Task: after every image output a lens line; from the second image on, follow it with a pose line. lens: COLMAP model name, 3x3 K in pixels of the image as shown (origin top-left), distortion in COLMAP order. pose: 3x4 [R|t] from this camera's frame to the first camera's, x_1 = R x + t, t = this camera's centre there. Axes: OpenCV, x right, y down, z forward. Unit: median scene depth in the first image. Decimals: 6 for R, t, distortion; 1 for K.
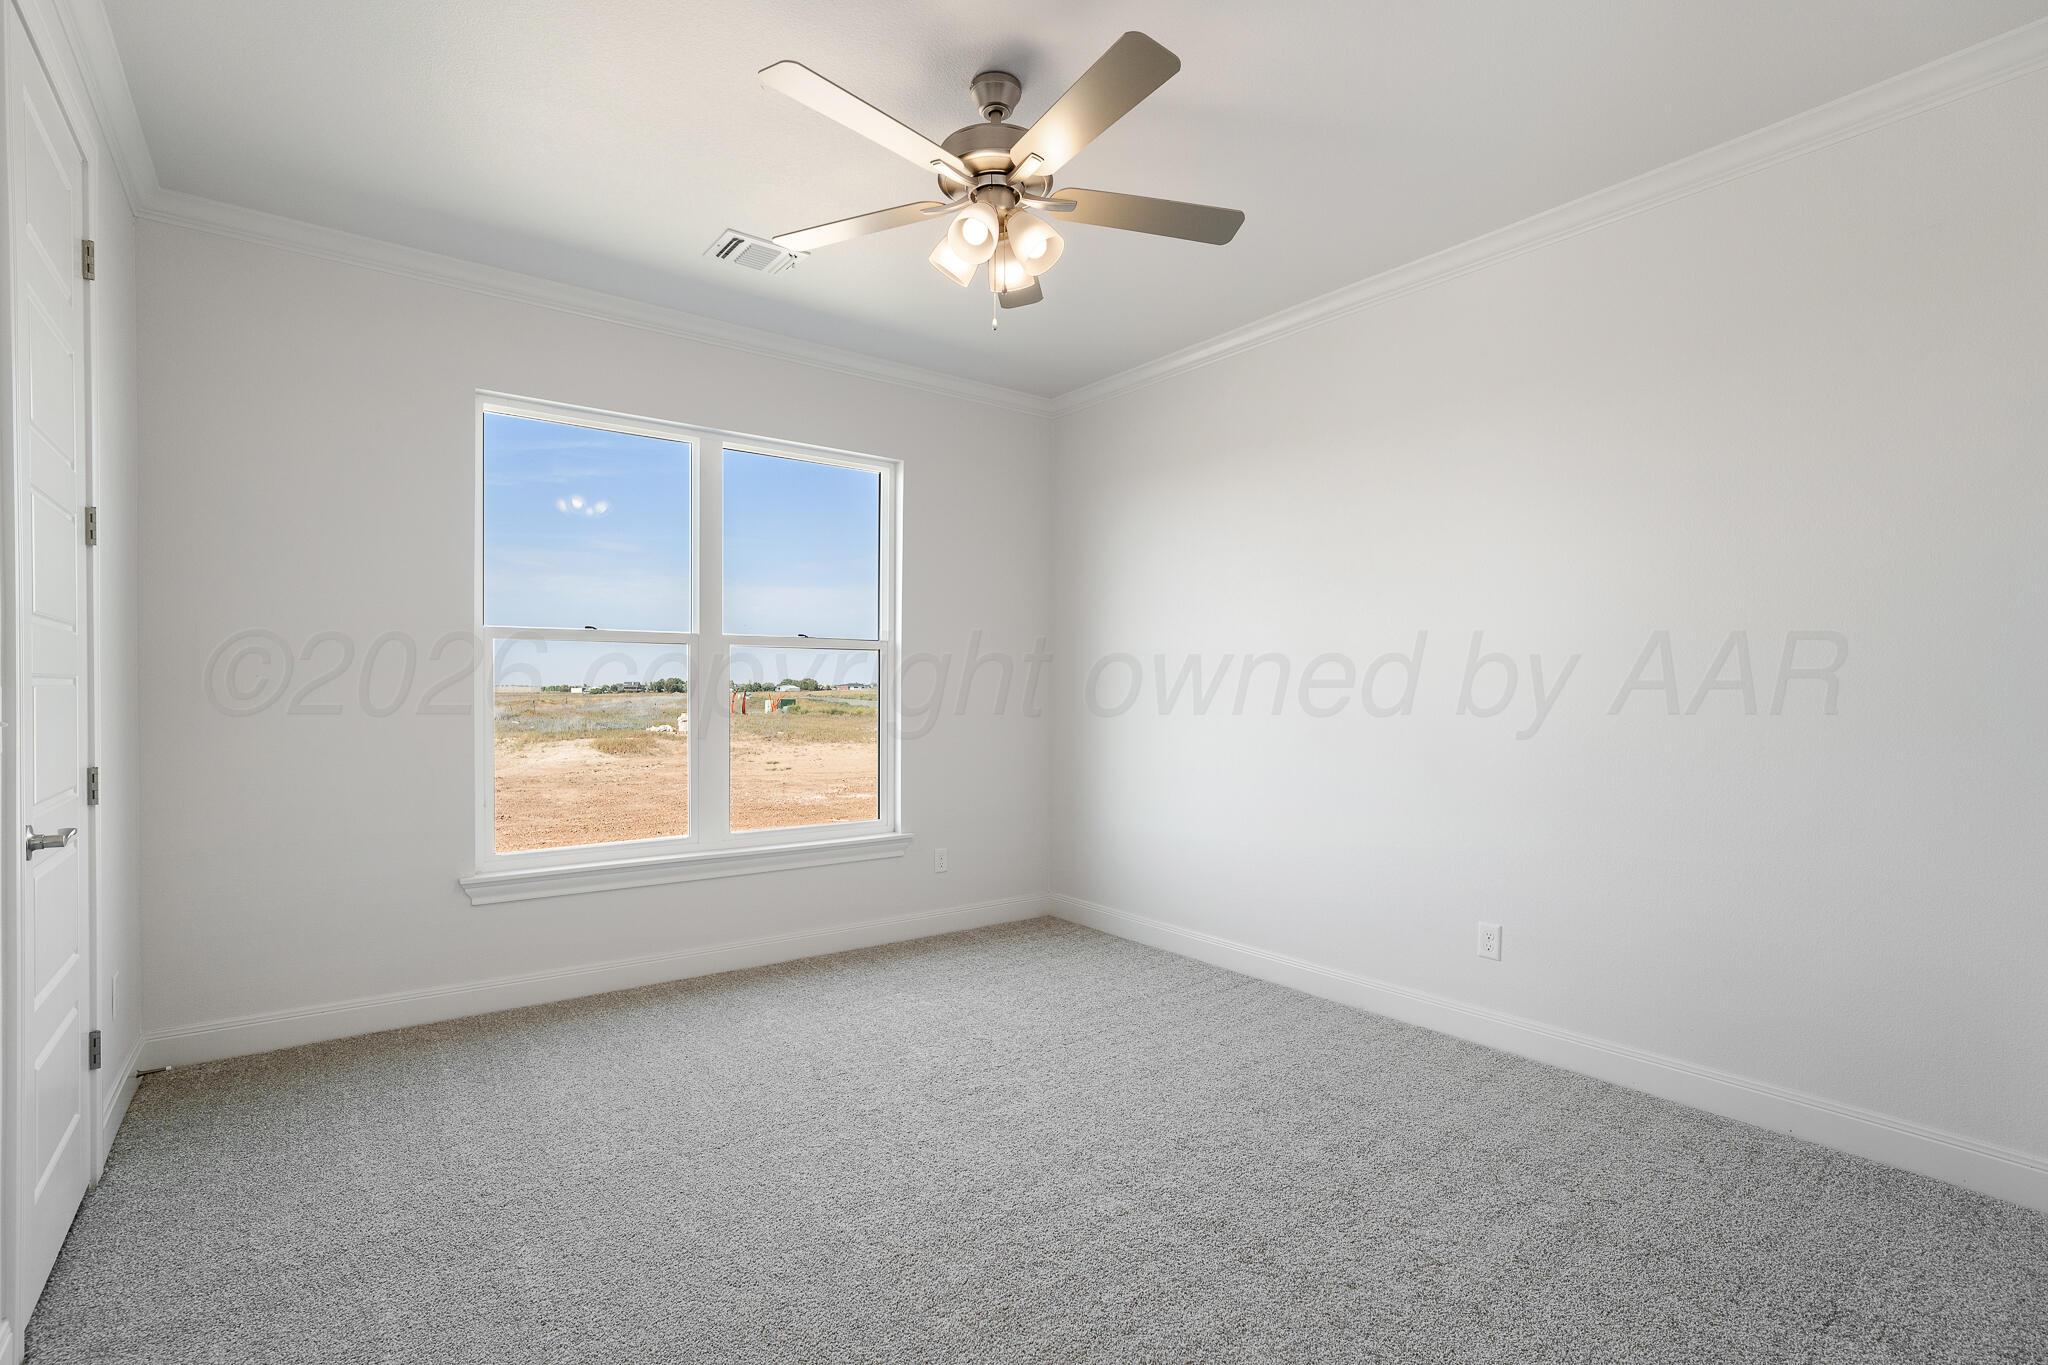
lens RADIAL K [[950.7, 0, 1026.0], [0, 950.7, 725.1], [0, 0, 1]] dist [-0.000227, -0.022151]
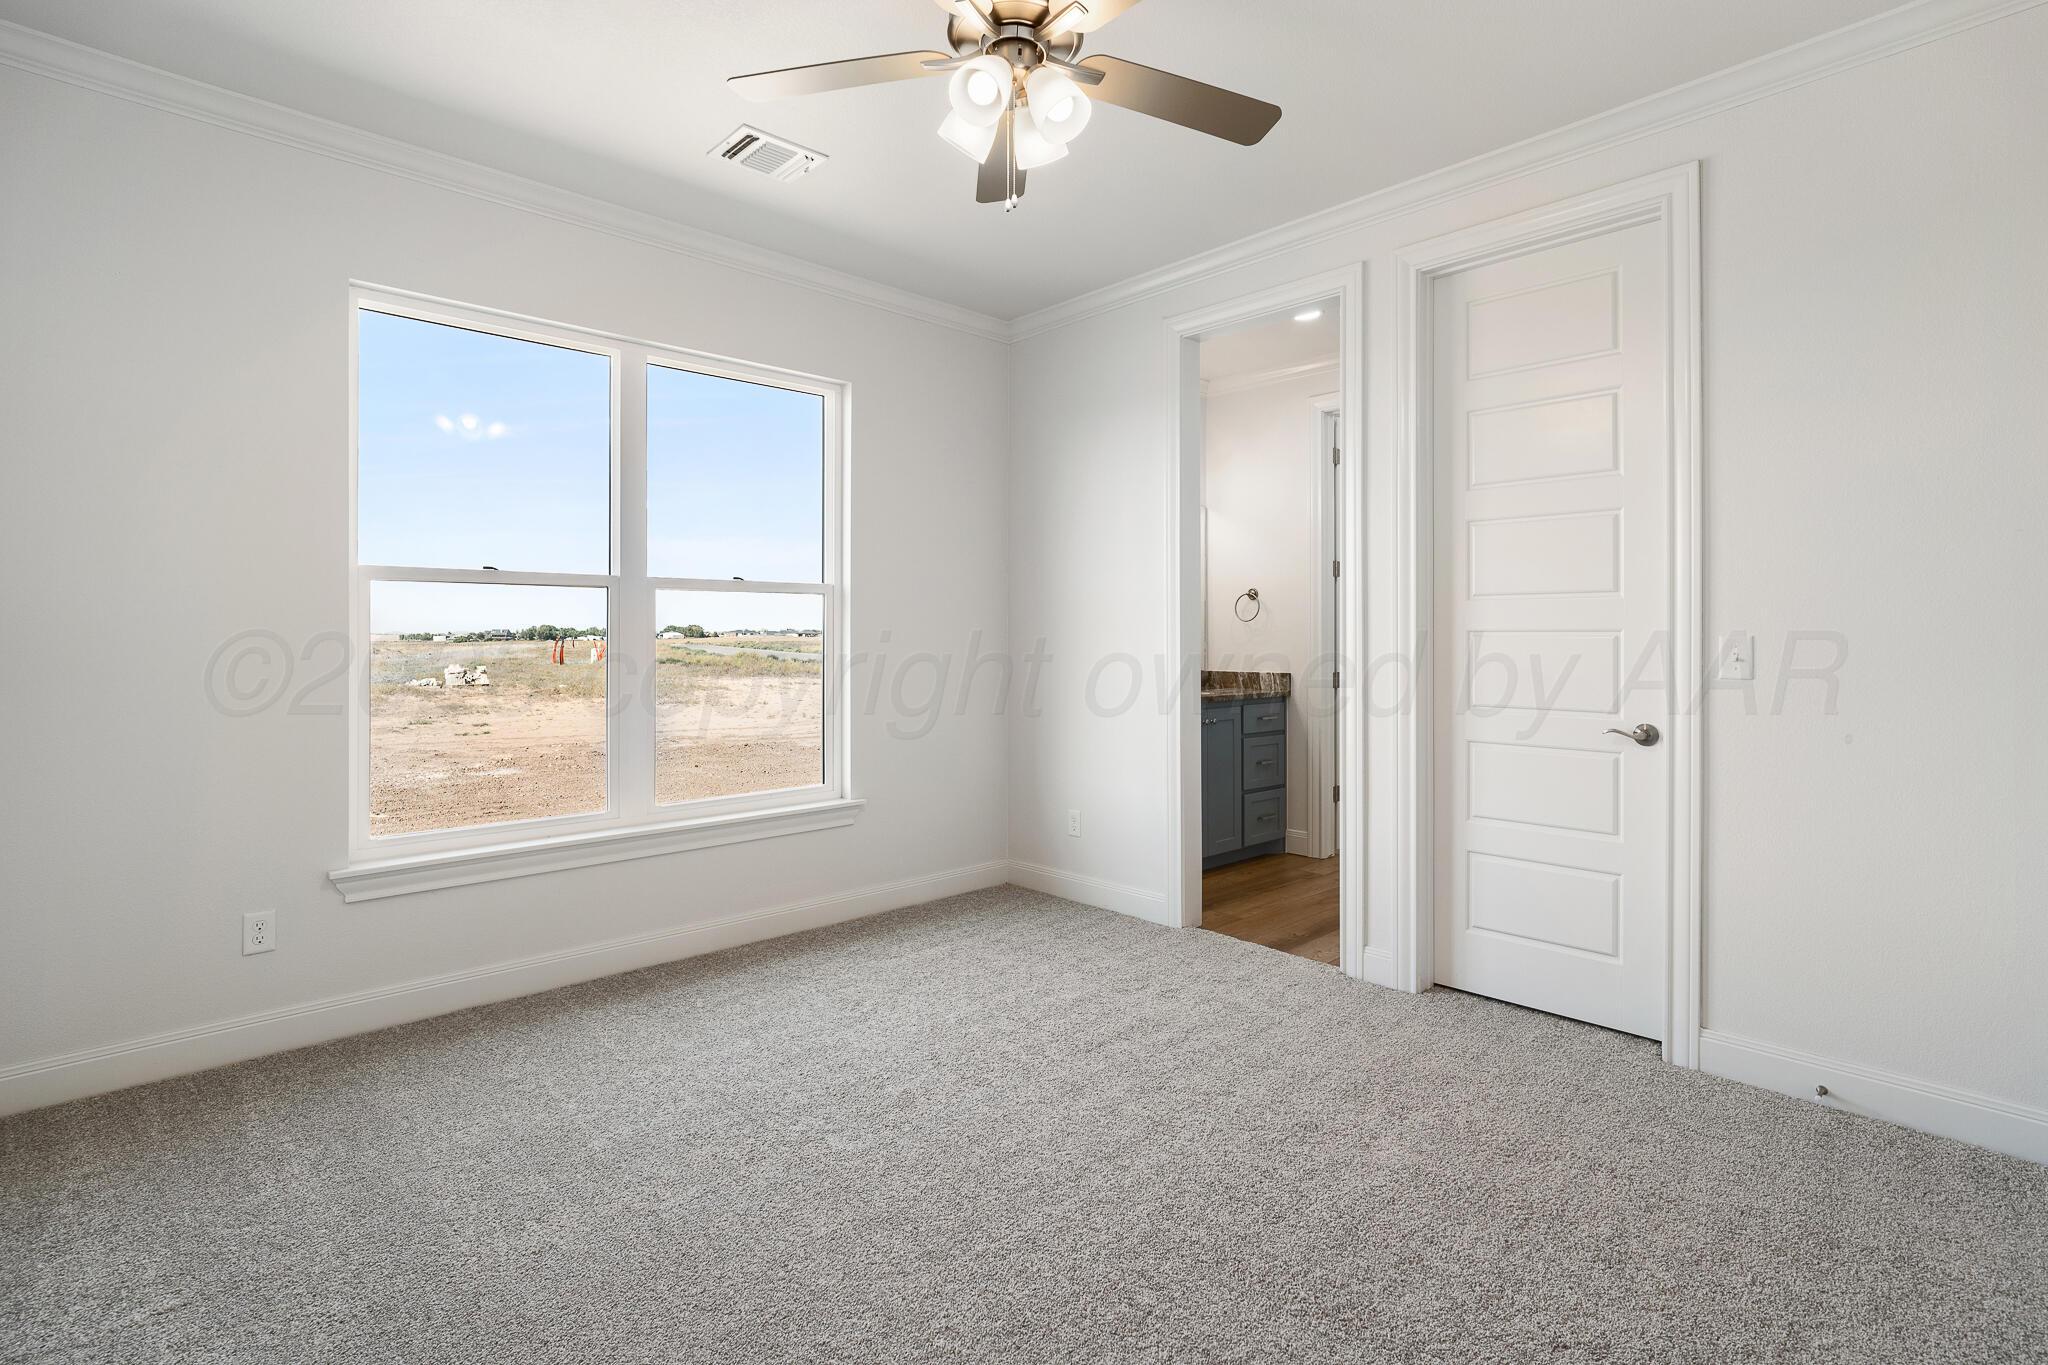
lens RADIAL K [[946.3, 0, 1016.5], [0, 946.3, 669.6], [0, 0, 1]] dist [-0.019471, 0.009728]
pose [[0.993775, -0.007597, 0.111144, -0.073841], [0.007706, 0.999970, -0.000551, -0.006927], [-0.111136, 0.001404, 0.993804, 0.098230]]
